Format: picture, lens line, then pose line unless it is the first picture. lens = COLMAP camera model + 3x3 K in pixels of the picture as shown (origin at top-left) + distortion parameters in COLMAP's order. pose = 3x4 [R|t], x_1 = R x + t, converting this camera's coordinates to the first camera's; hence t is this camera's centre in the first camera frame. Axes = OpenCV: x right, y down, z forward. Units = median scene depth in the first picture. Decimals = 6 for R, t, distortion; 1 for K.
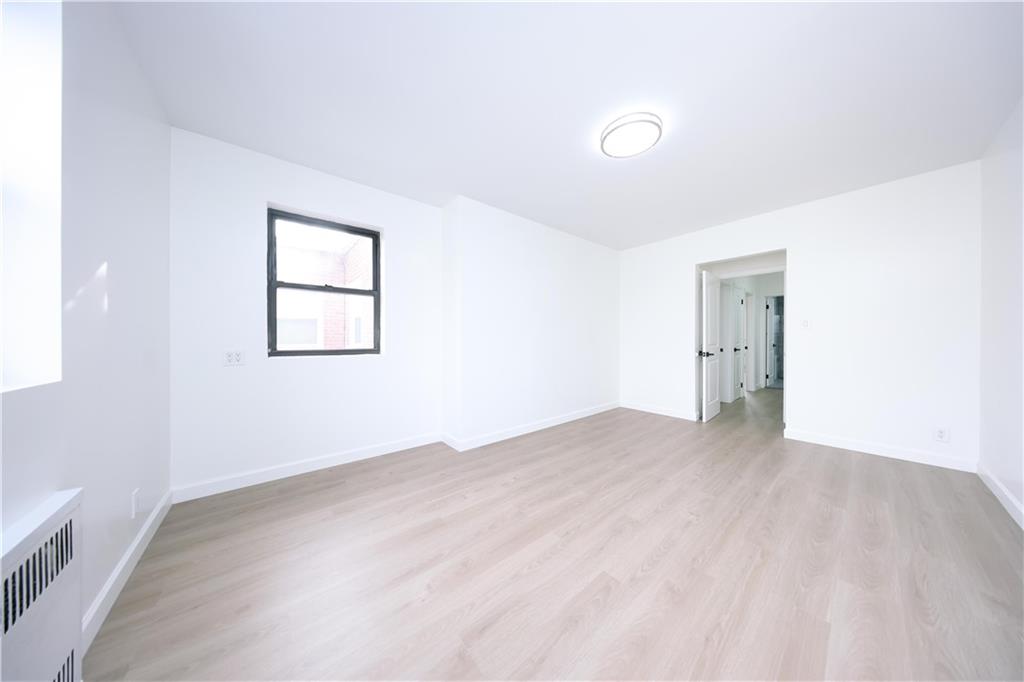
lens RADIAL K [[295.7, 0, 510.9], [0, 295.7, 339.2], [0, 0, 1]] dist [-0.001429, -0.000164]
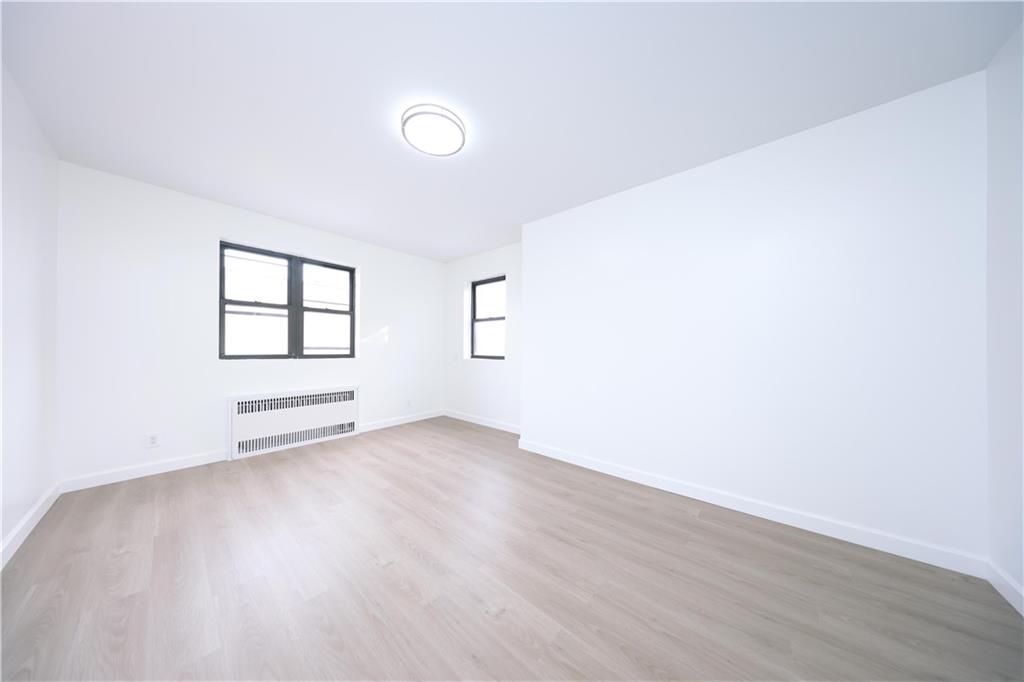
lens RADIAL K [[295.7, 0, 511.7], [0, 295.7, 344.9], [0, 0, 1]] dist [-0.001429, -0.000164]
pose [[0.177253, -0.004521, -0.984155, 1.130920], [-0.009912, 0.999931, -0.006379, -0.017240], [0.984115, 0.010885, 0.177196, 0.894796]]
